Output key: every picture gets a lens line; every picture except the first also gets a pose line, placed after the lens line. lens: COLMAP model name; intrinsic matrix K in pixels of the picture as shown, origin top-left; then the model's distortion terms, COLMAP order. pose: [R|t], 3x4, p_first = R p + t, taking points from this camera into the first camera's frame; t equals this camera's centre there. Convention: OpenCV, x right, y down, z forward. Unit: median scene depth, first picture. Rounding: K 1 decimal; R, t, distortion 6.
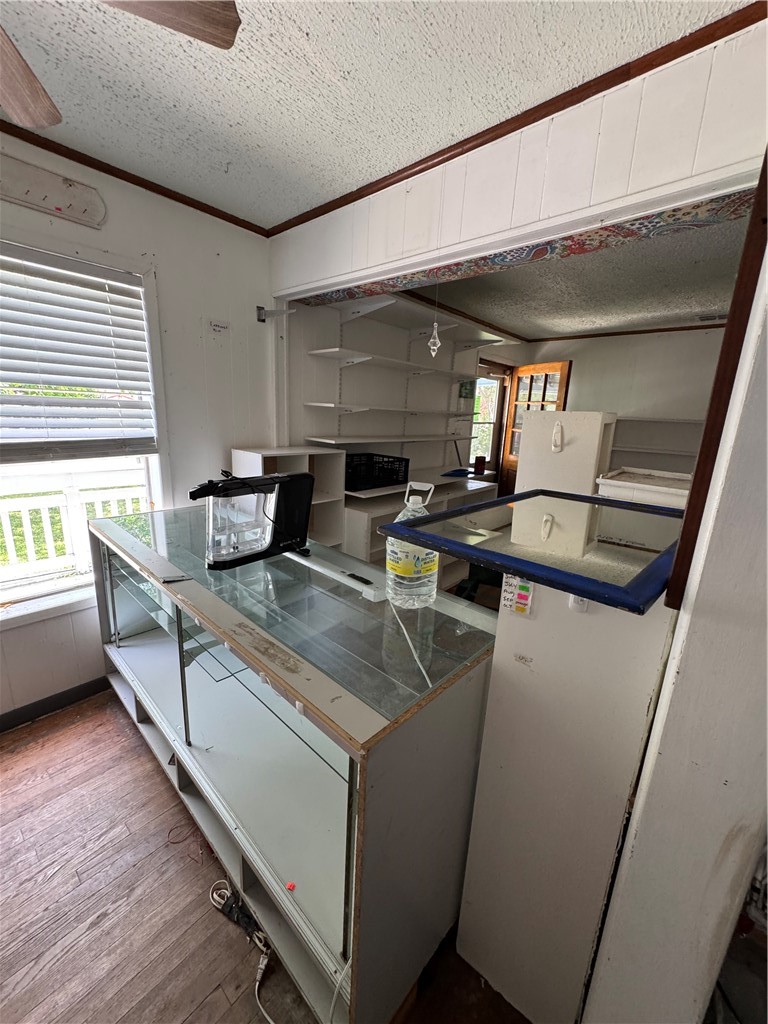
lens RADIAL K [[408.3, 0, 382.8], [0, 408.3, 511.9], [0, 0, 1]] dist [-0.001557, 0.000417]
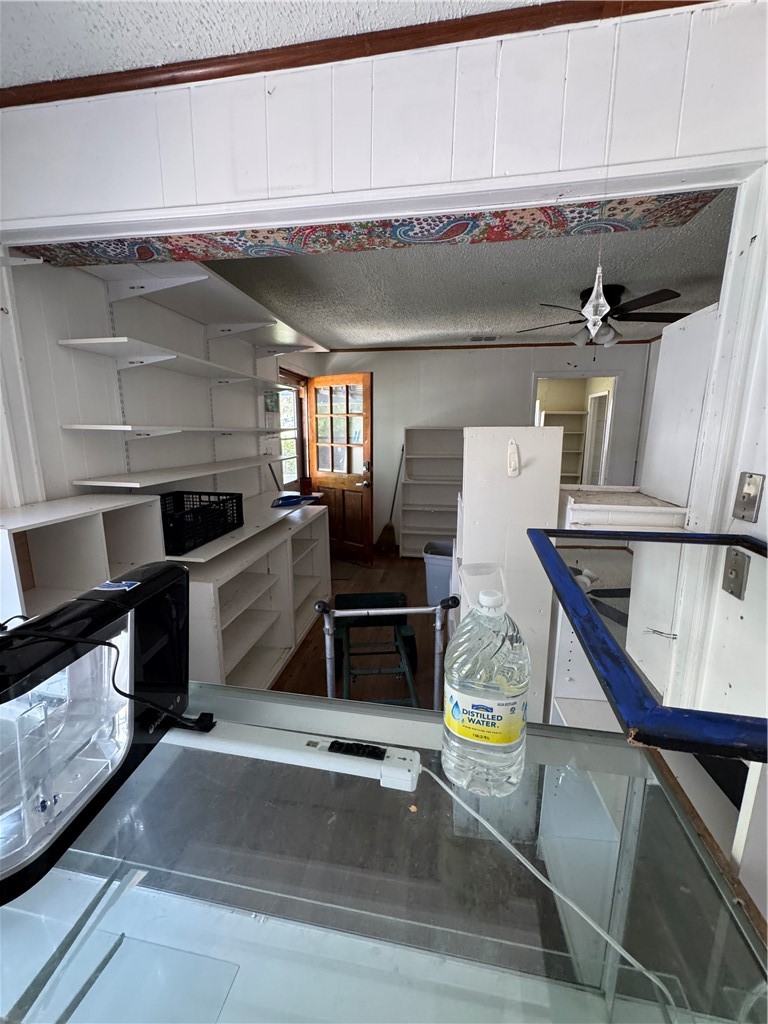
lens RADIAL K [[408.3, 0, 380.6], [0, 408.3, 511.4], [0, 0, 1]] dist [-0.001557, 0.000417]
pose [[0.837113, -0.146398, 0.527076, -0.182037], [0.161959, 0.986654, 0.016820, -0.102208], [-0.522504, 0.071284, 0.849652, 0.341334]]
